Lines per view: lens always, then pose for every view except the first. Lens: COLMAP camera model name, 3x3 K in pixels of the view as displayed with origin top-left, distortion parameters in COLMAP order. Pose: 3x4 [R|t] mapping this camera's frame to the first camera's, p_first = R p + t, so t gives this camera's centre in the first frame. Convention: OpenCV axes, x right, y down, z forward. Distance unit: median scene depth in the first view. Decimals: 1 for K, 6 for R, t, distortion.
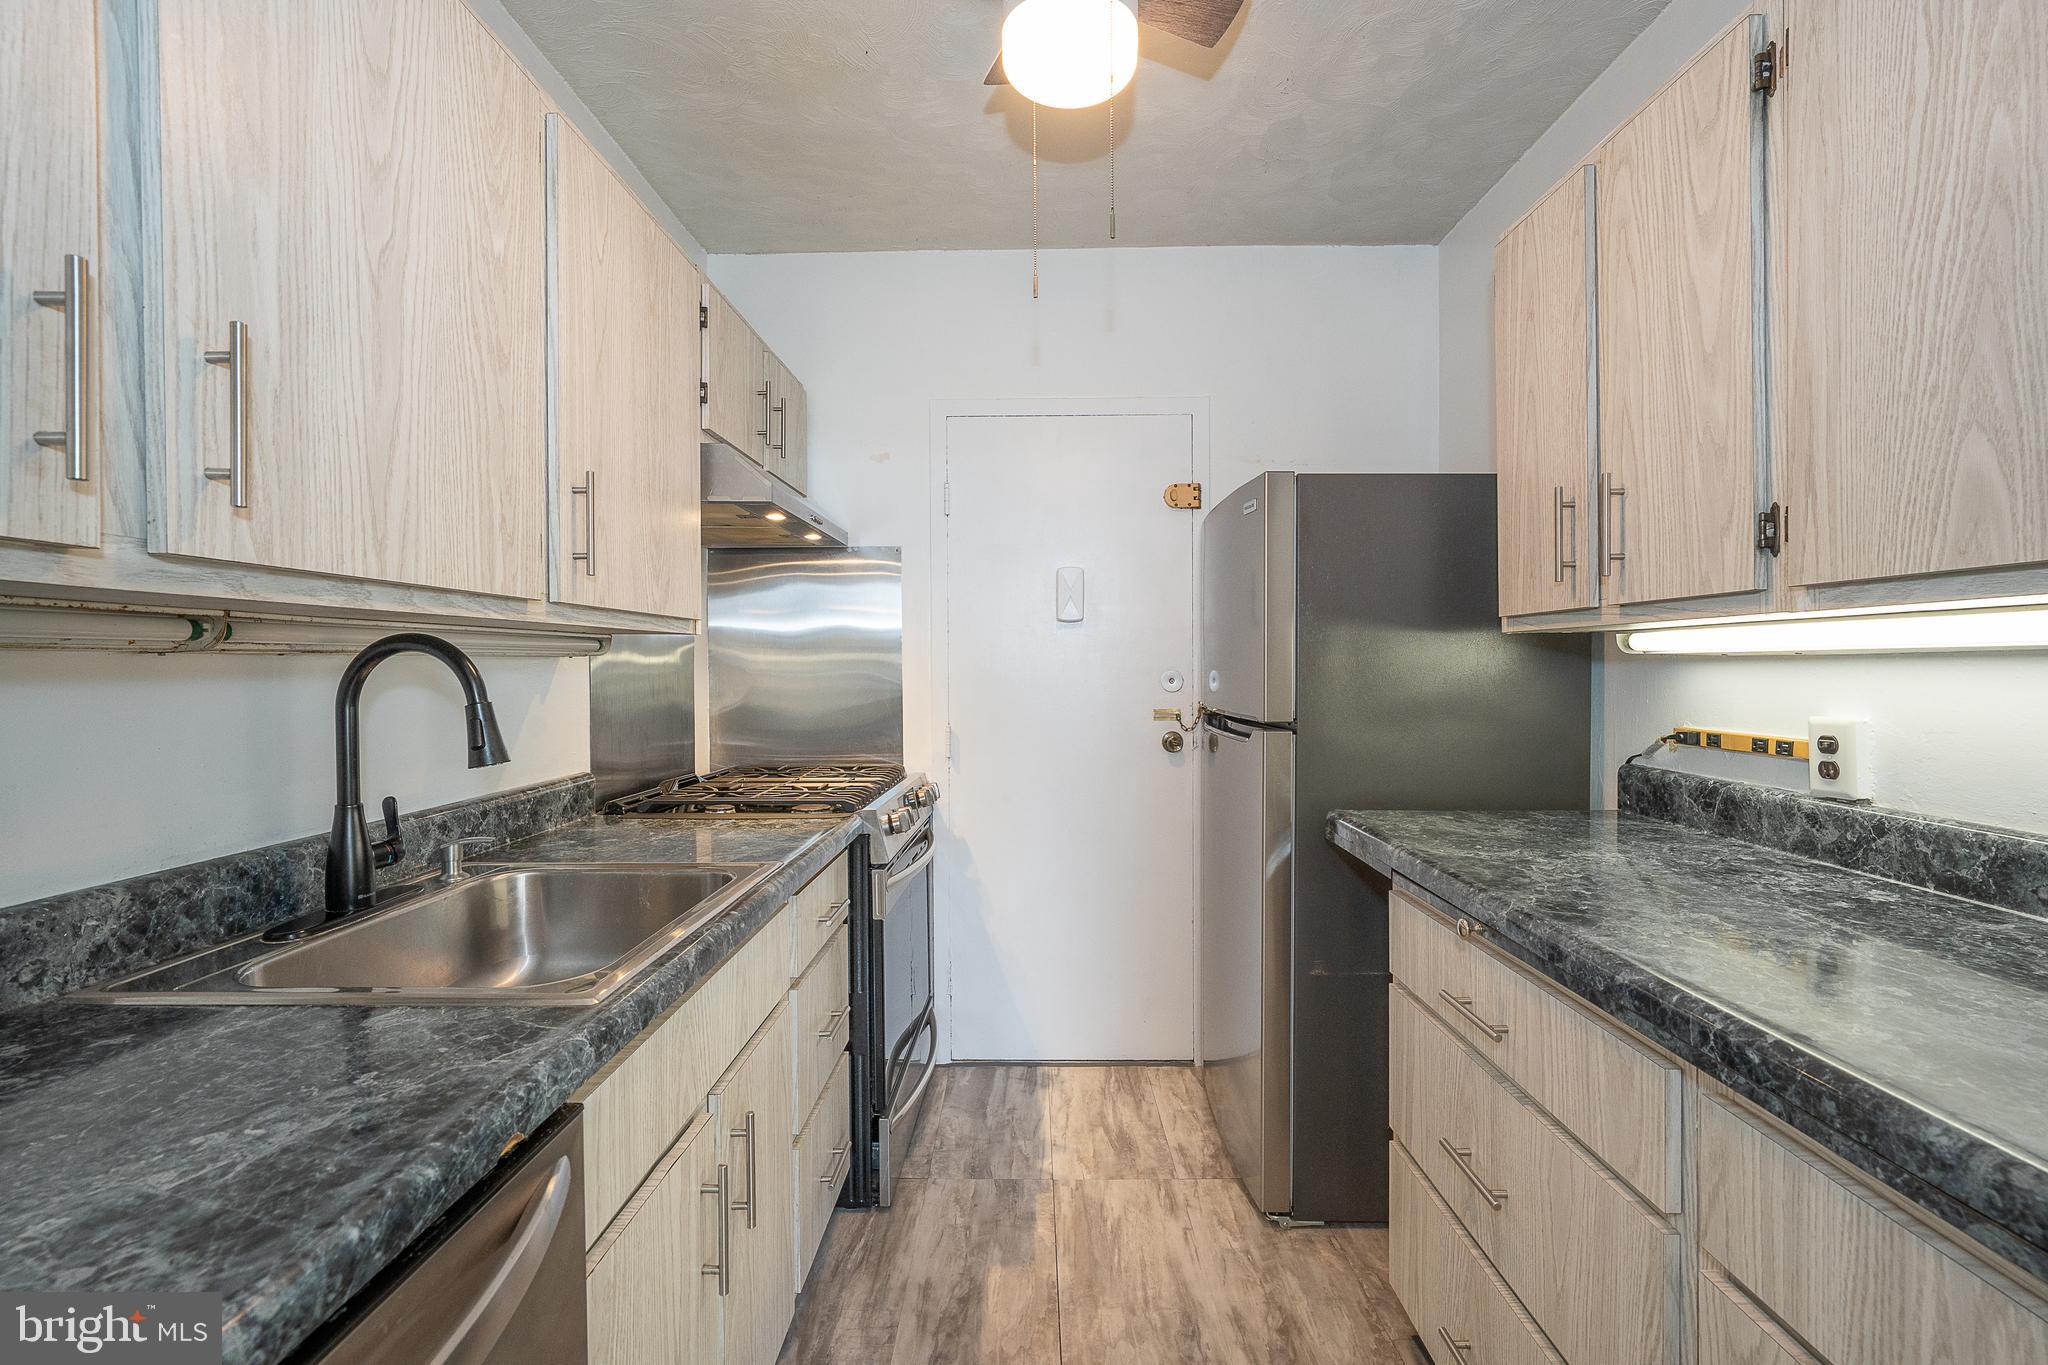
lens RADIAL K [[891.3, 0, 1034.0], [0, 891.3, 678.6], [0, 0, 1]] dist [-0.007303, 0.003360]
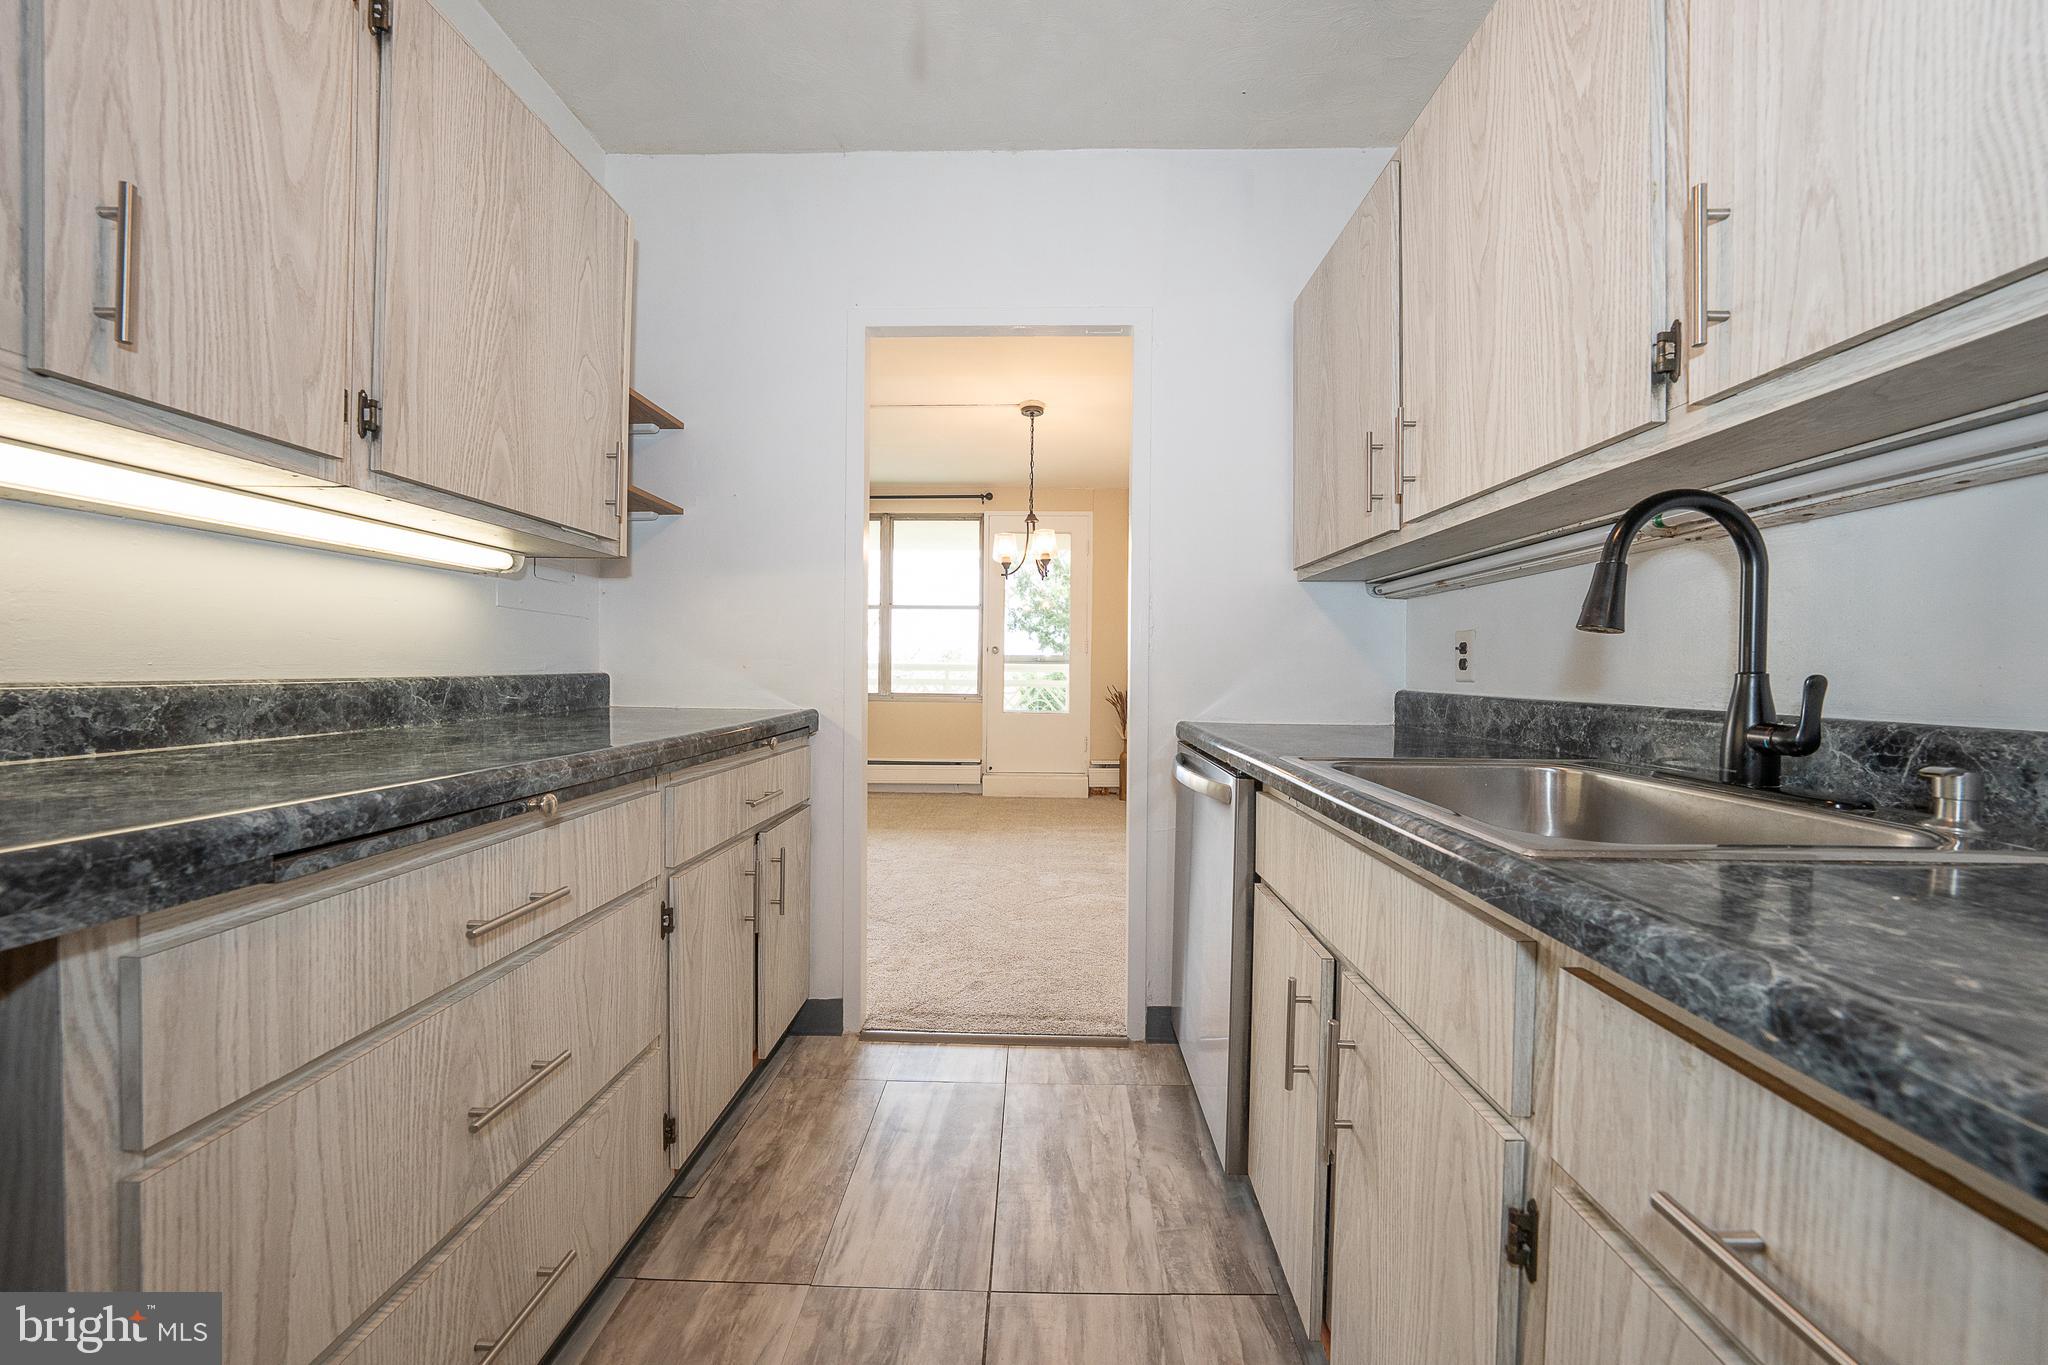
lens RADIAL K [[705.2, 0, 1032.2], [0, 705.2, 677.2], [0, 0, 1]] dist [-0.029662, 0.005589]
pose [[-0.999891, -0.004771, 0.013937, -0.023115], [-0.004365, 0.999570, 0.028998, 0.110970], [-0.014069, 0.028934, -0.999482, 1.506982]]
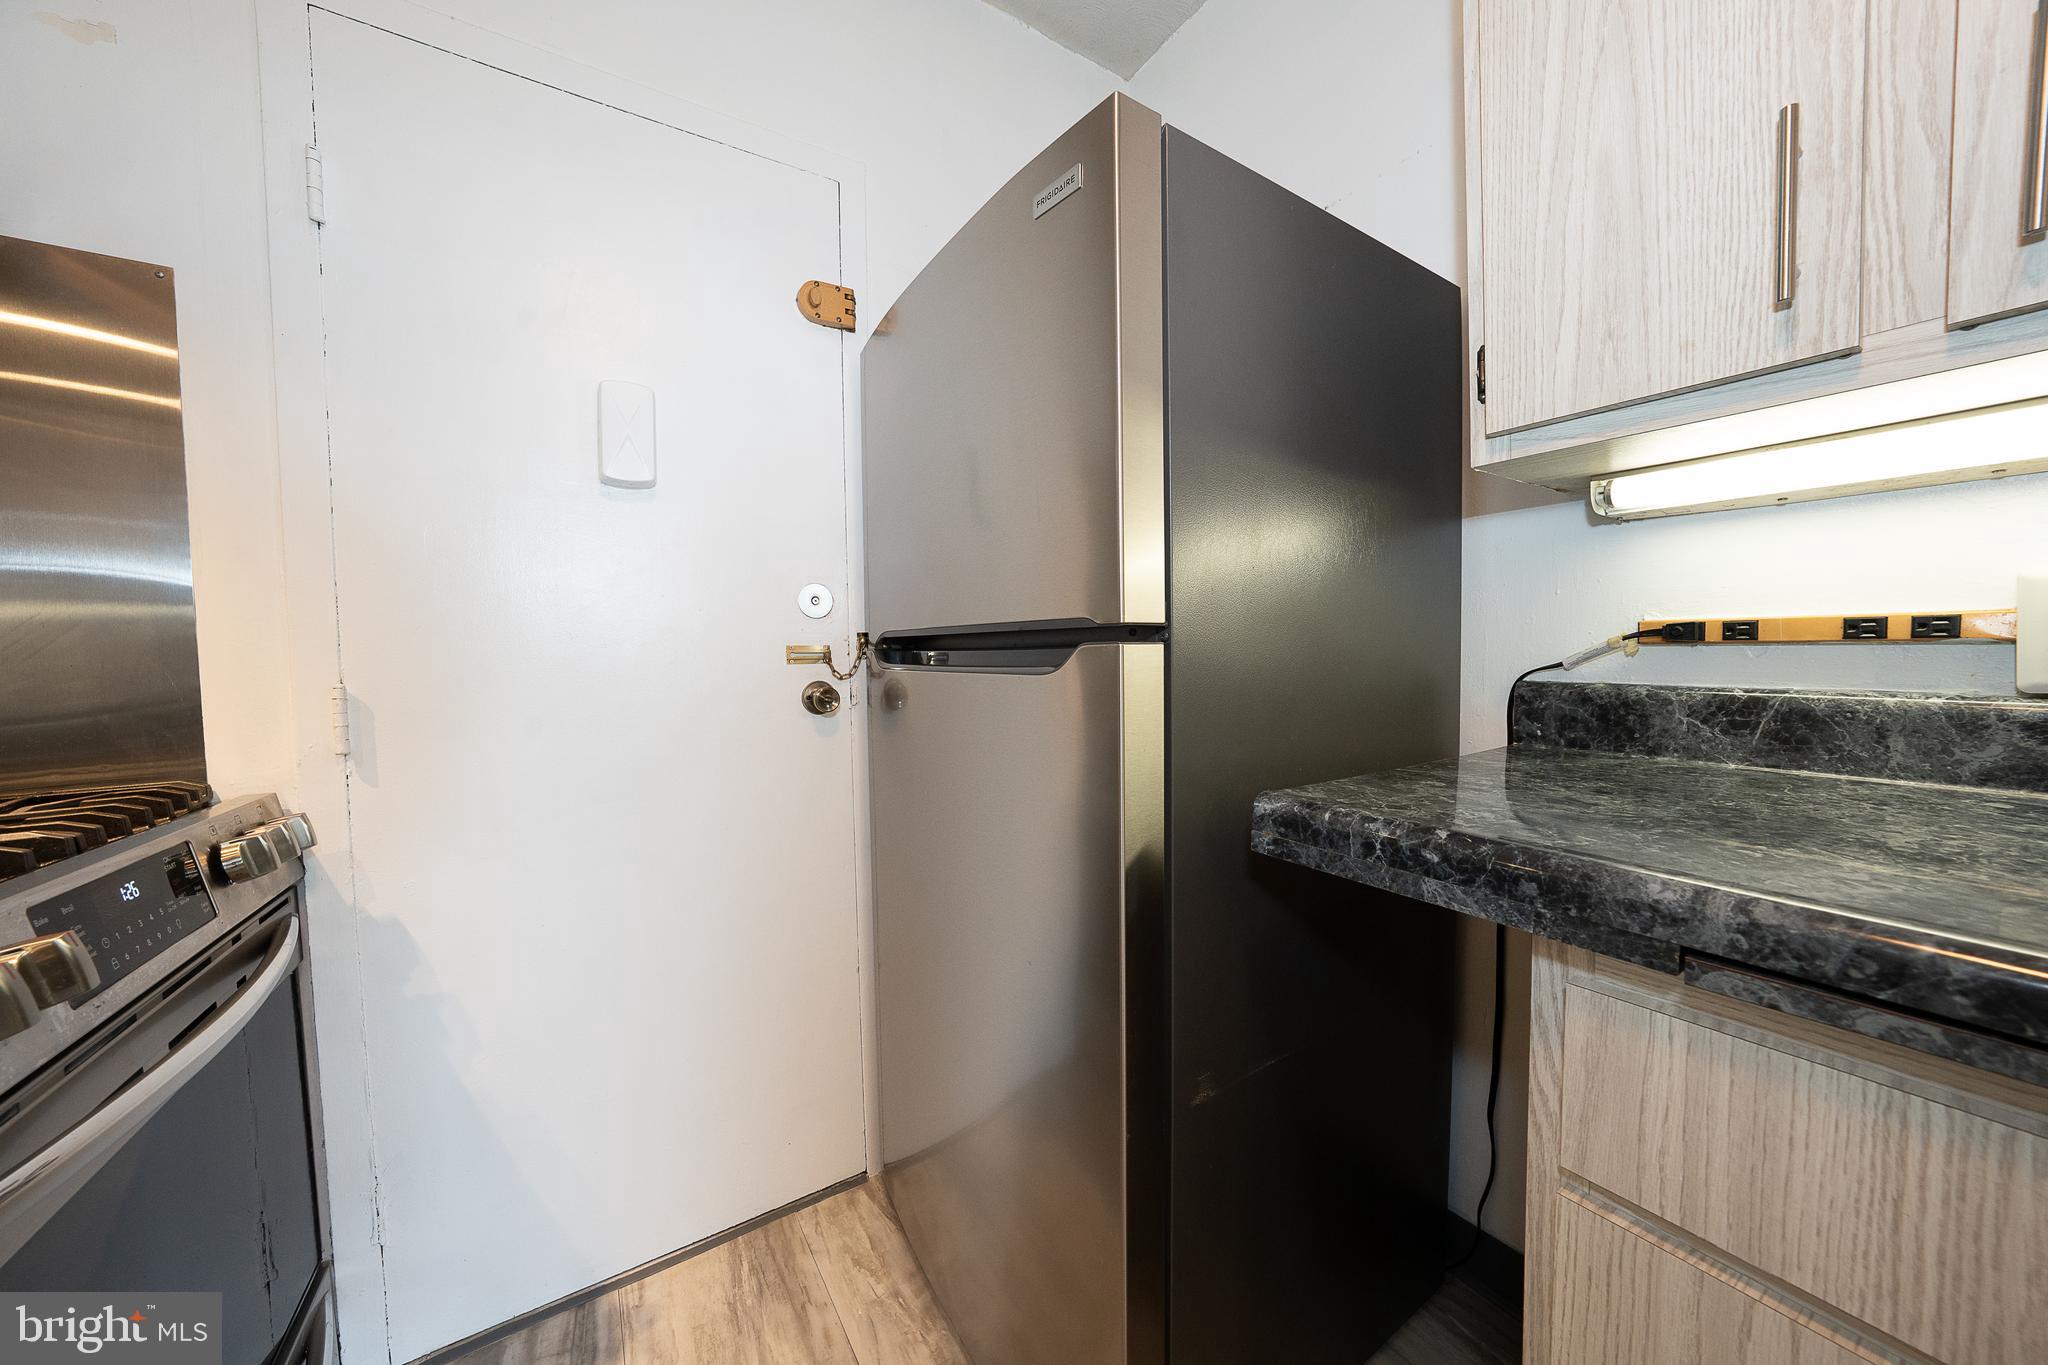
lens RADIAL K [[705.2, 0, 1029.2], [0, 705.2, 676.9], [0, 0, 1]] dist [-0.029662, 0.005589]
pose [[0.836093, -0.032642, 0.547616, 0.015762], [0.021543, 0.999412, 0.026681, 0.092278], [-0.548164, -0.010510, 0.836305, 1.001792]]
